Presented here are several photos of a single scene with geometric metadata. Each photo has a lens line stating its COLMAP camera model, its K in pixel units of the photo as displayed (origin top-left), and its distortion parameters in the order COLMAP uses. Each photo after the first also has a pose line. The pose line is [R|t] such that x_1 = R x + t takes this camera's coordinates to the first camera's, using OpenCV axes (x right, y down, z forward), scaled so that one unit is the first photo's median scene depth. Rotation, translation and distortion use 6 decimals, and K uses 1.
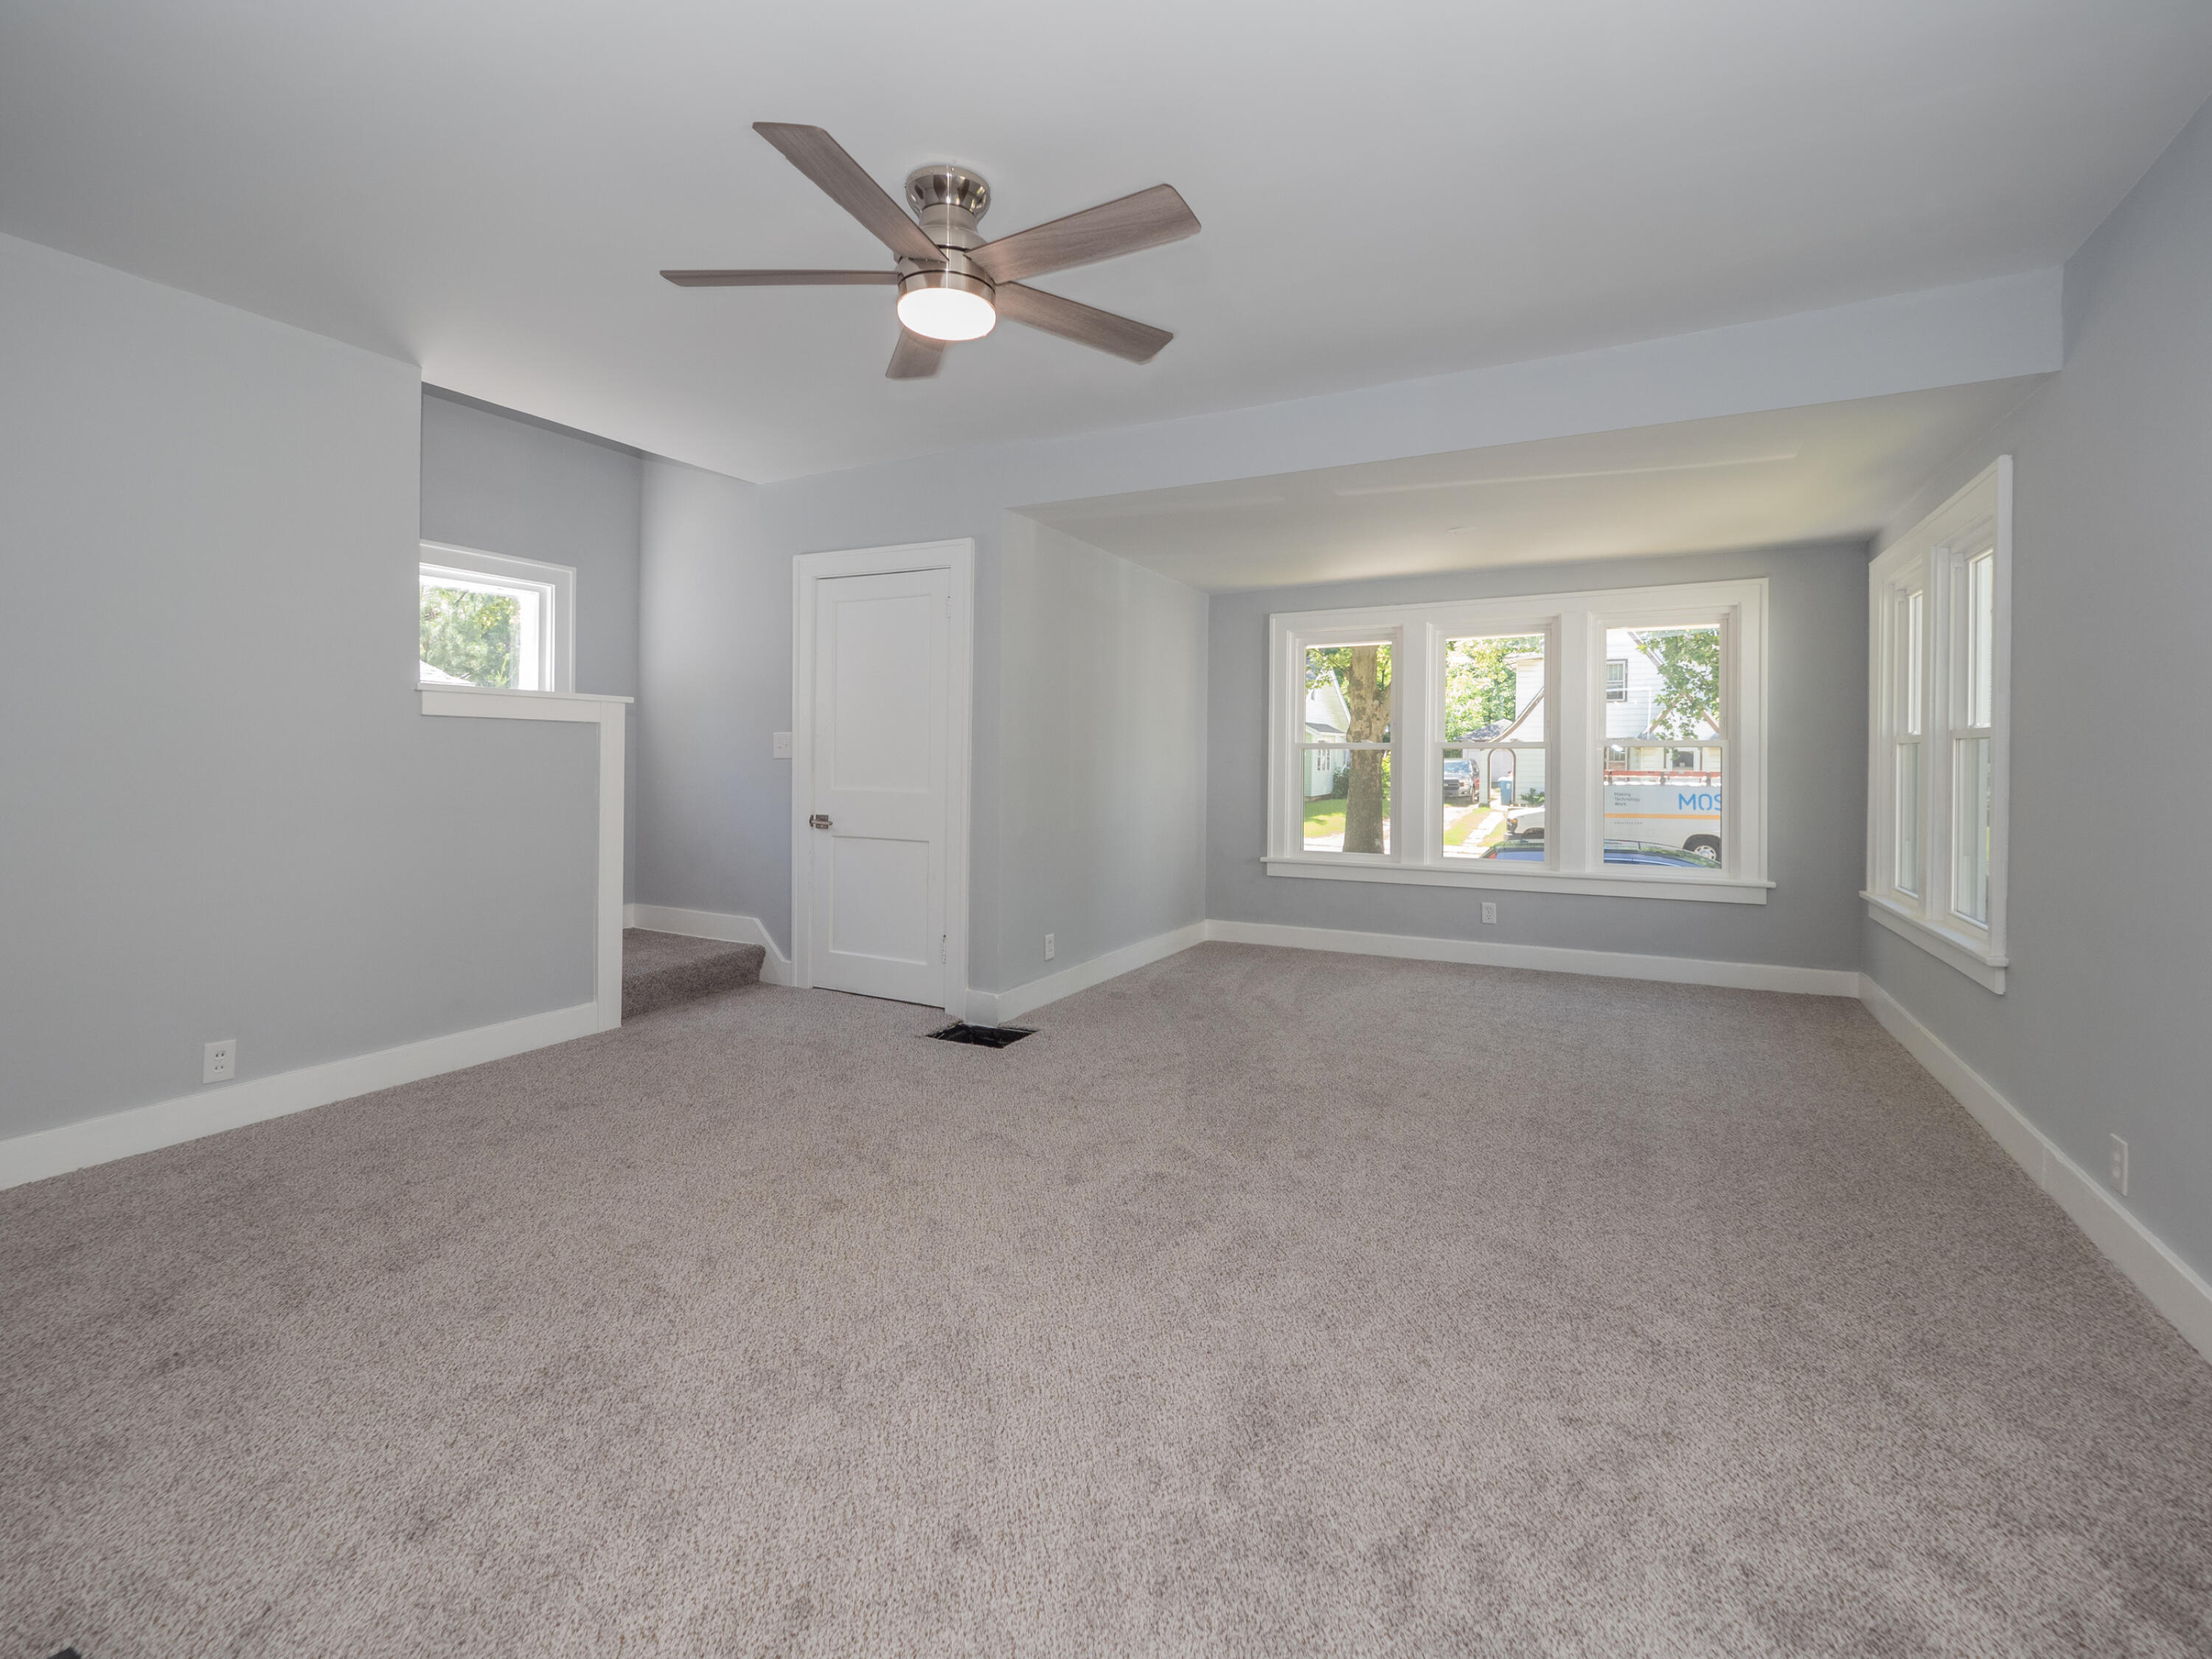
lens RADIAL K [[993.4, 0, 1103.8], [0, 993.4, 754.9], [0, 0, 1]] dist [0.000734, 0.000081]
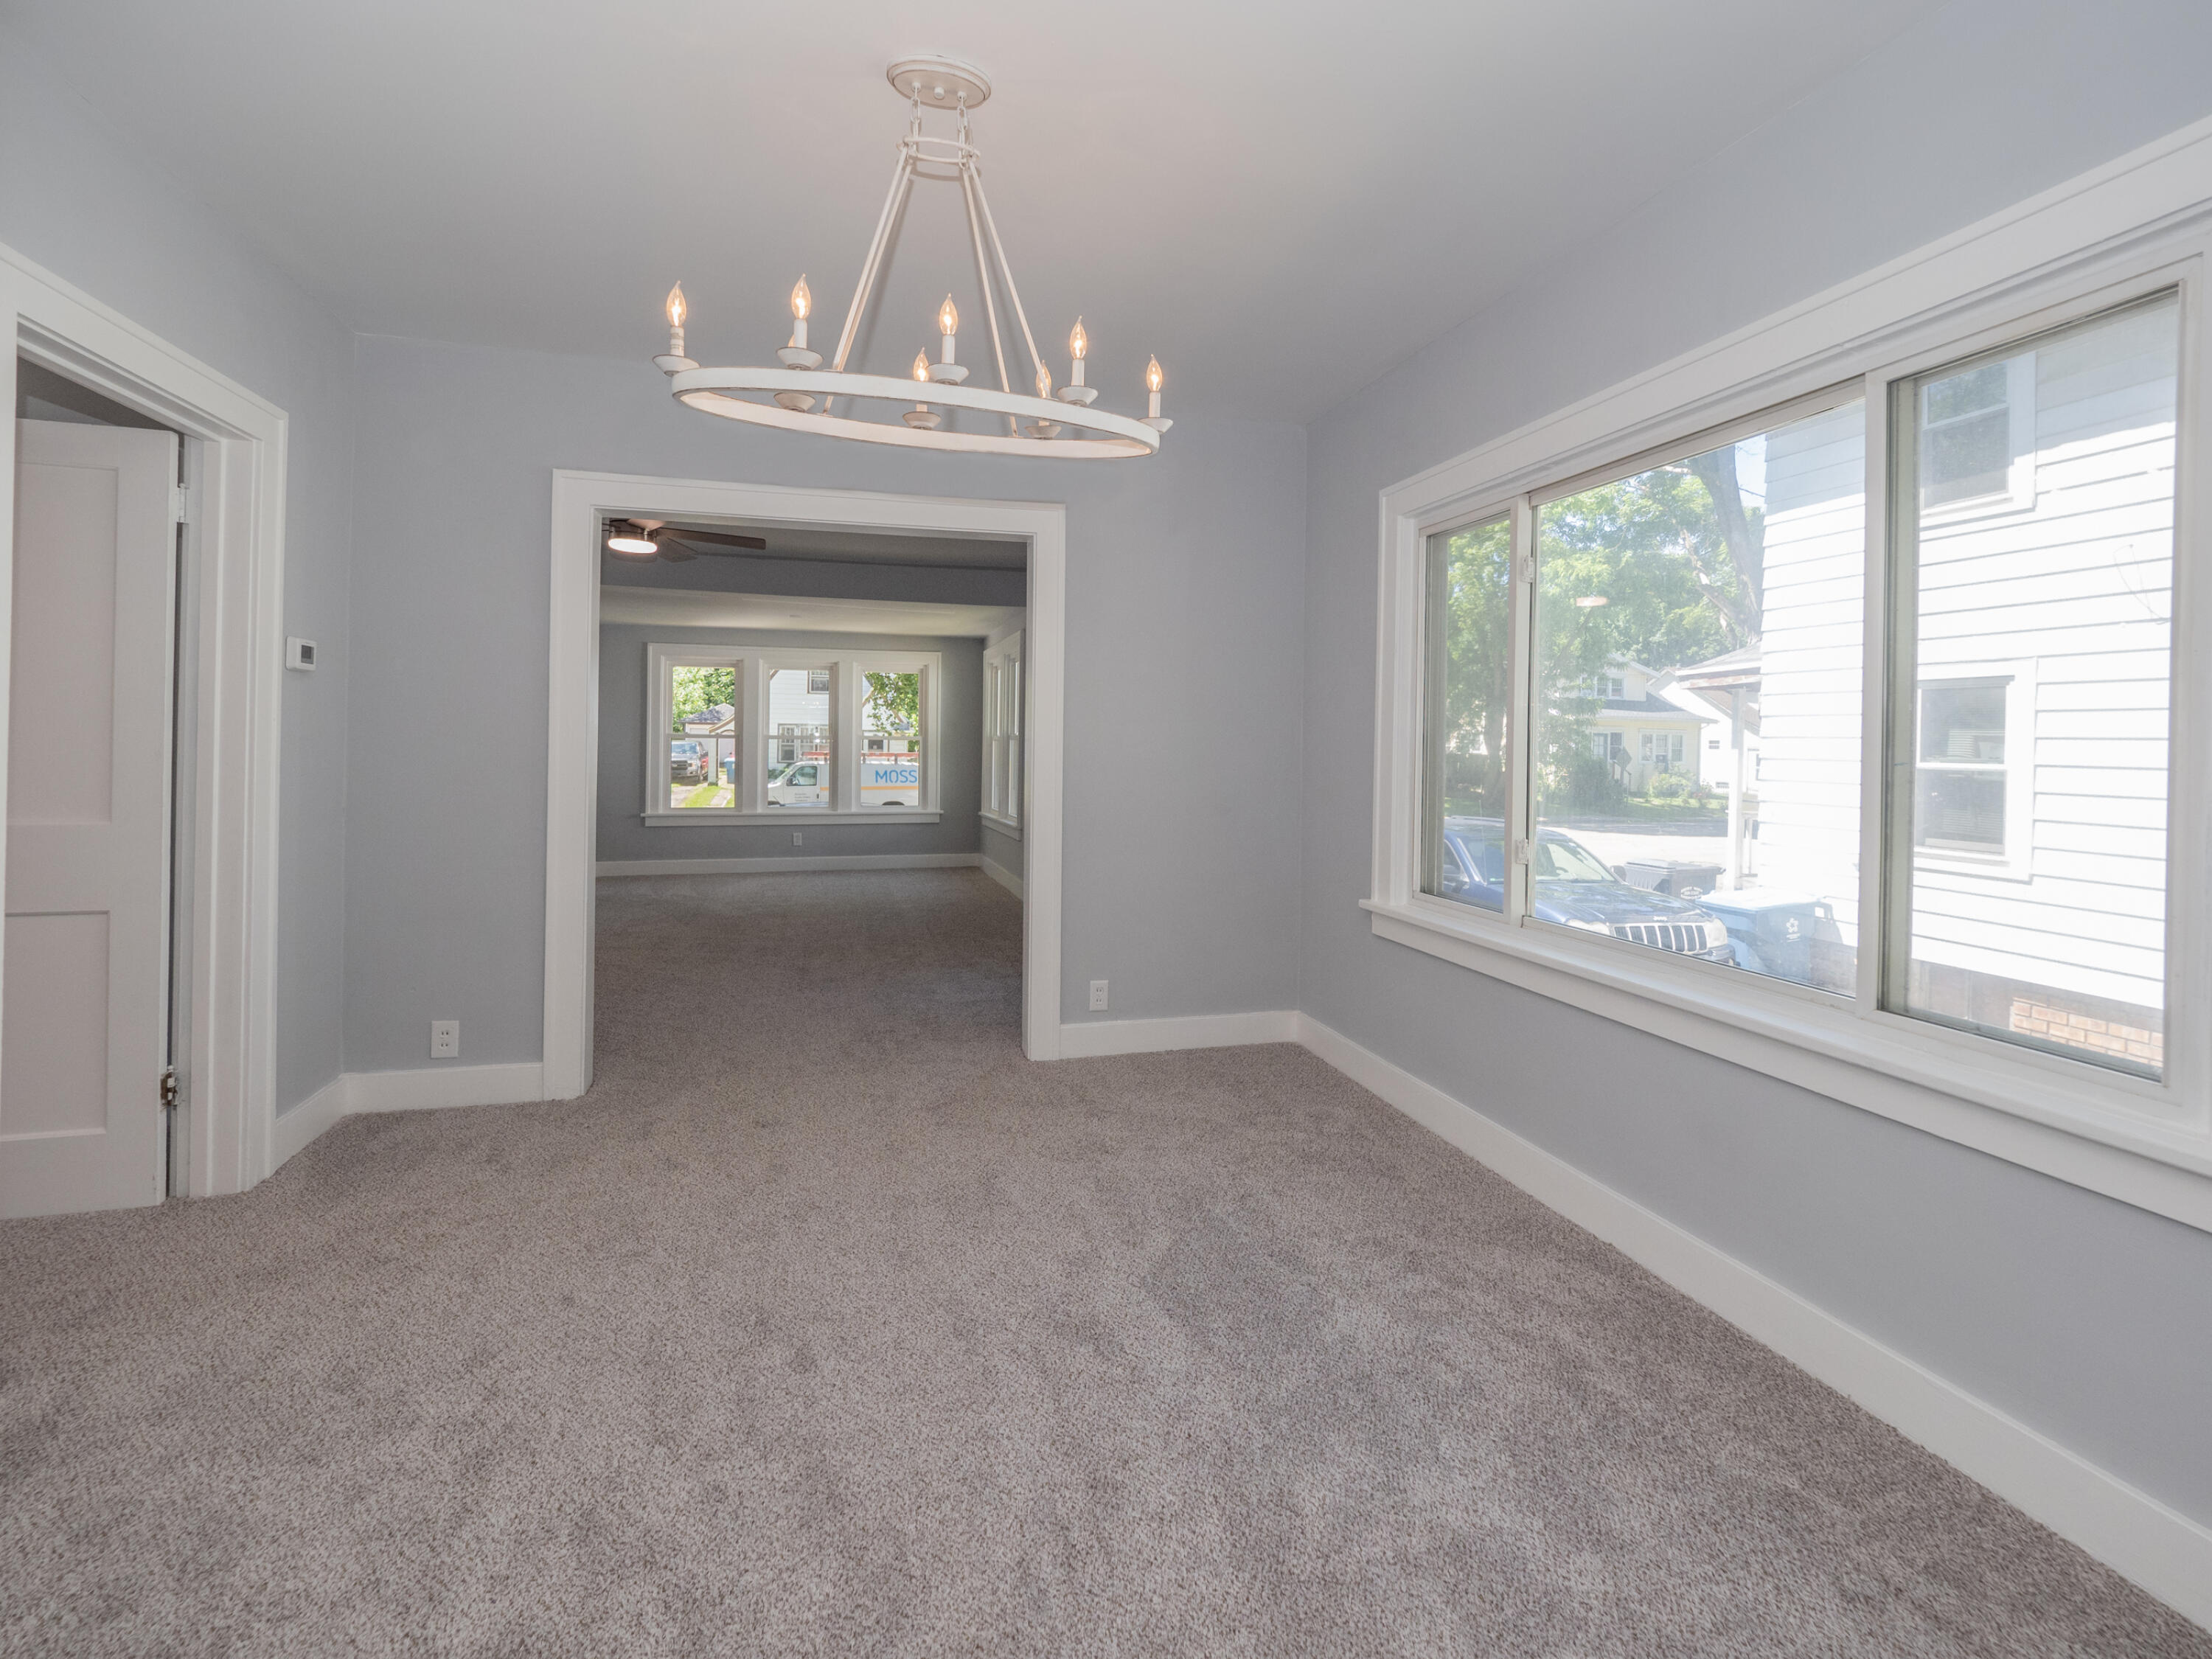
lens RADIAL K [[993.4, 0, 1103.8], [0, 993.4, 754.9], [0, 0, 1]] dist [0.000734, 0.000081]
pose [[0.724037, -0.001378, 0.689760, -0.066796], [-0.011594, 0.999832, 0.014167, -0.001736], [-0.689664, -0.018254, 0.723900, -0.094819]]
